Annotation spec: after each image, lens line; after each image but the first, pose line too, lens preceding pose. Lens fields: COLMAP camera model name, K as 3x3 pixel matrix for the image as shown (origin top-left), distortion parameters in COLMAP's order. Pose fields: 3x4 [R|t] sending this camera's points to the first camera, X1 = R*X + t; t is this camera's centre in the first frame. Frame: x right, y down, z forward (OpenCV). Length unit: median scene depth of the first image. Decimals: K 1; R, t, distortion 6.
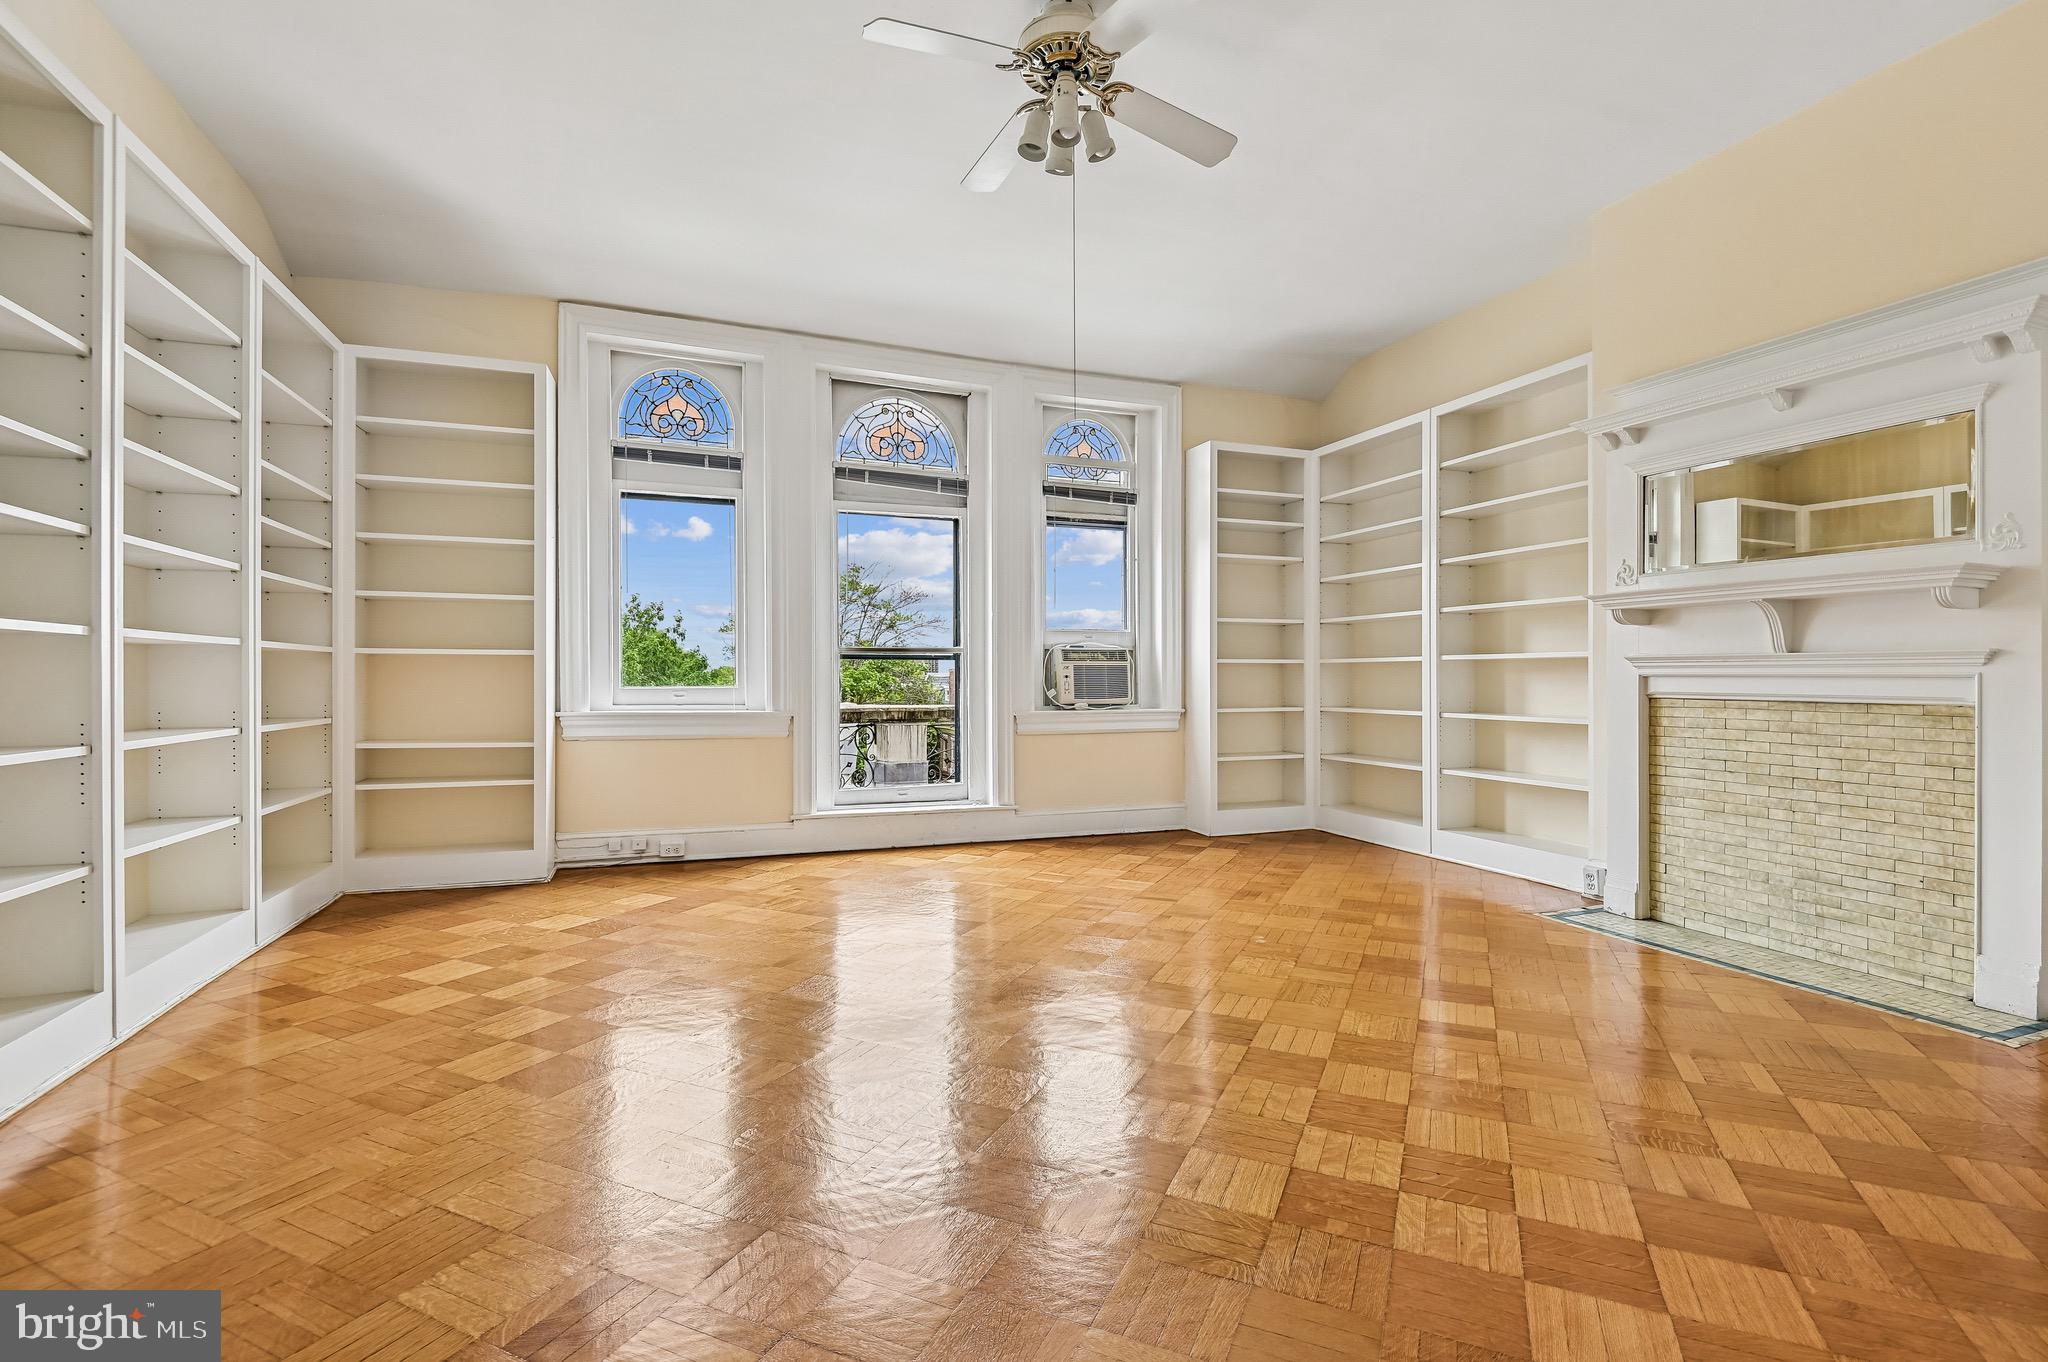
lens RADIAL K [[938.9, 0, 1030.9], [0, 938.9, 675.0], [0, 0, 1]] dist [0.018469, -0.004825]
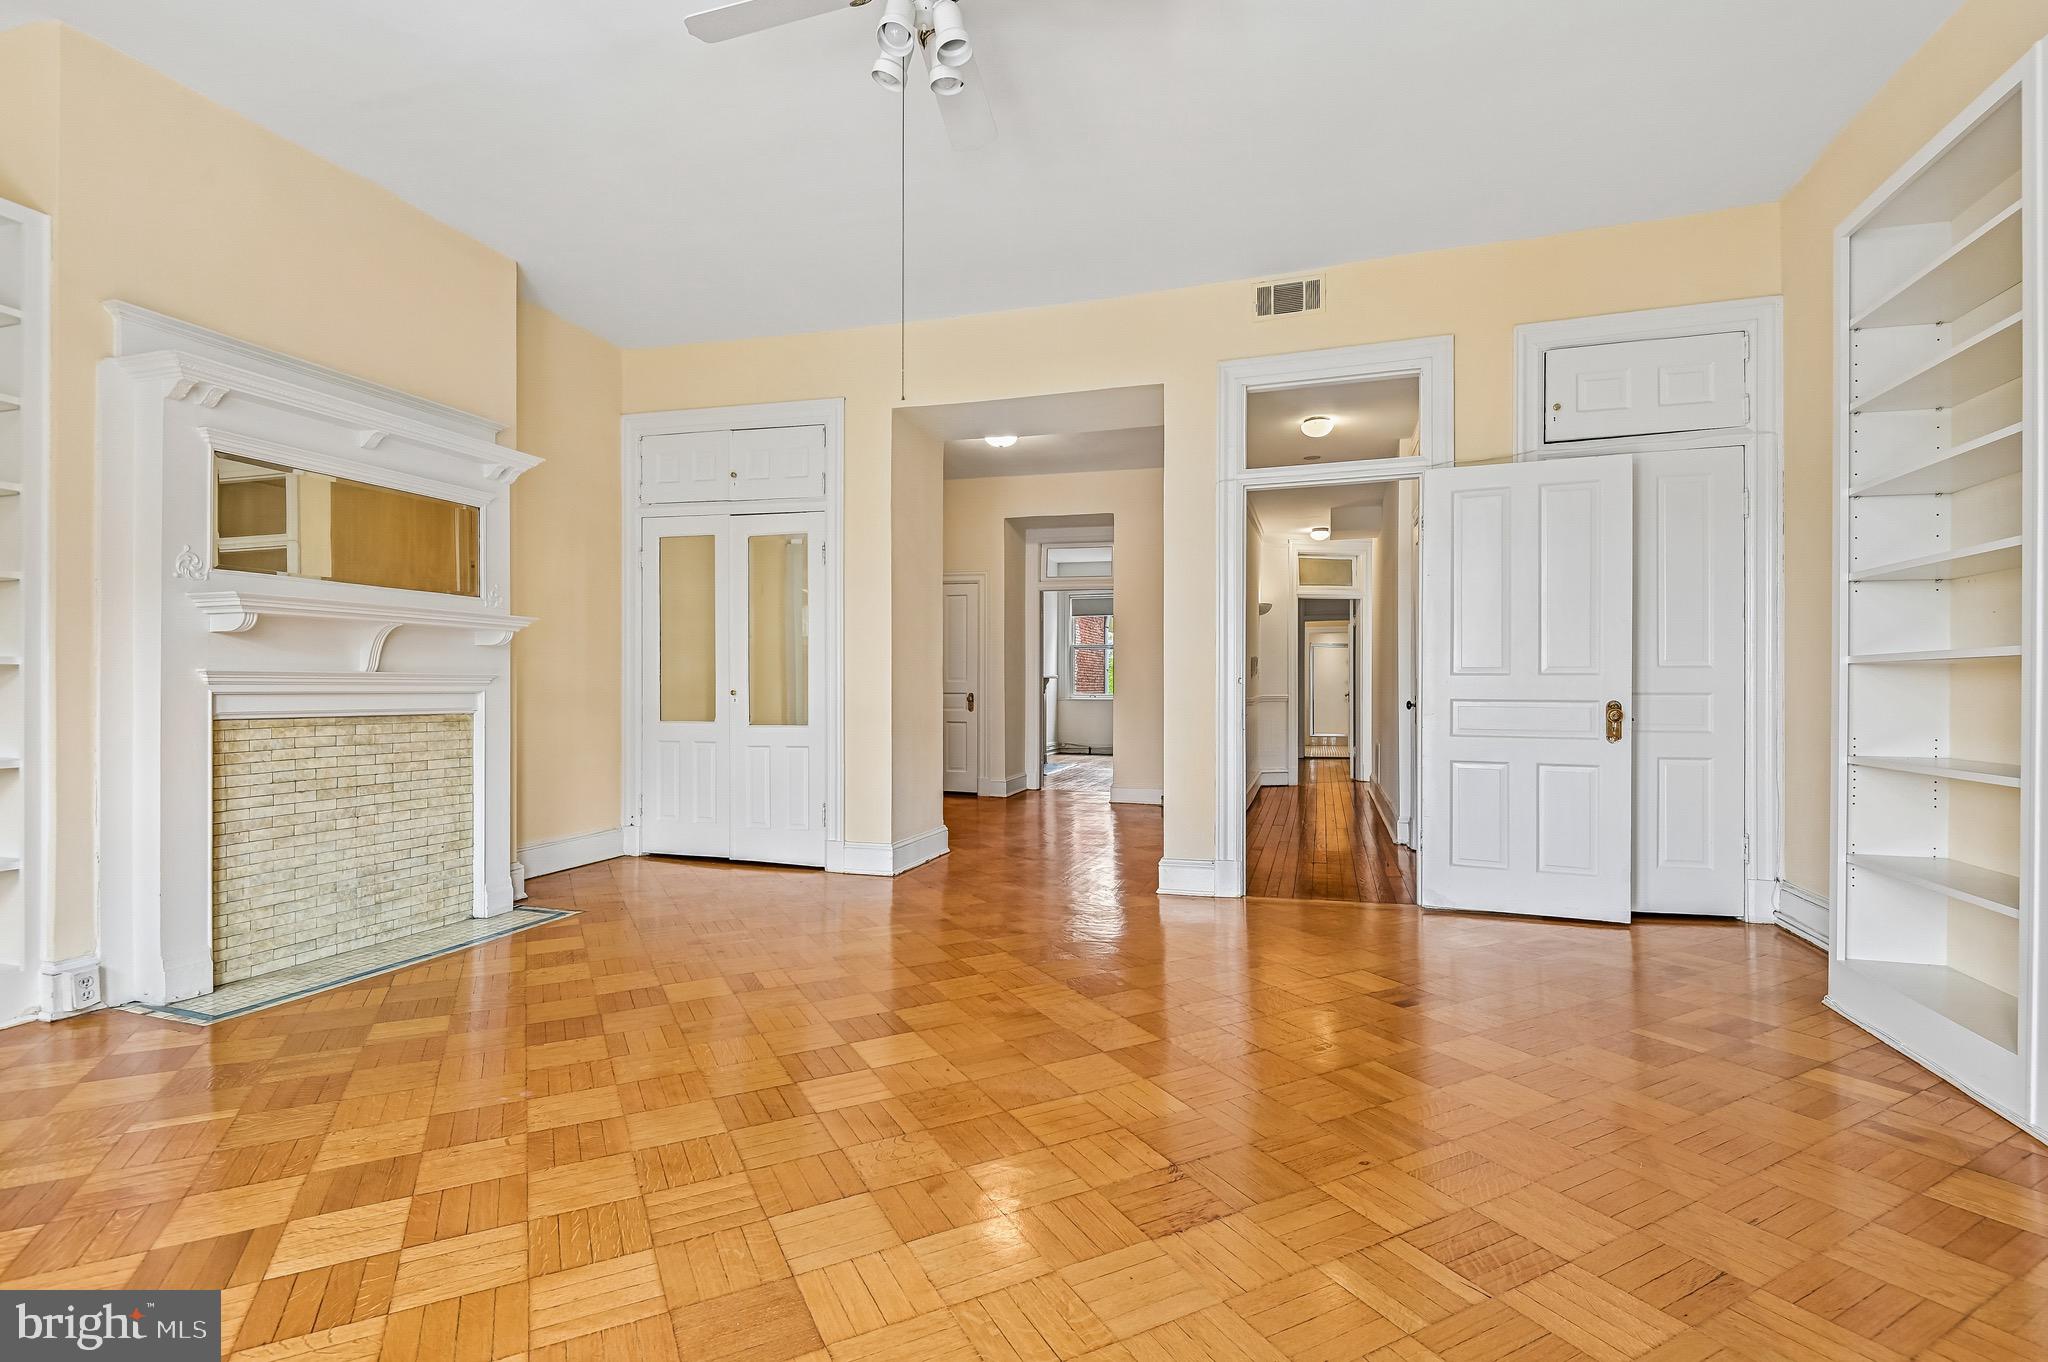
lens RADIAL K [[938.9, 0, 1026.1], [0, 938.9, 683.8], [0, 0, 1]] dist [0.018469, -0.004825]
pose [[-0.779226, 0.005825, 0.626716, -0.474173], [0.002157, 0.999976, -0.006611, -0.000513], [-0.626739, -0.003800, -0.779220, 1.358763]]
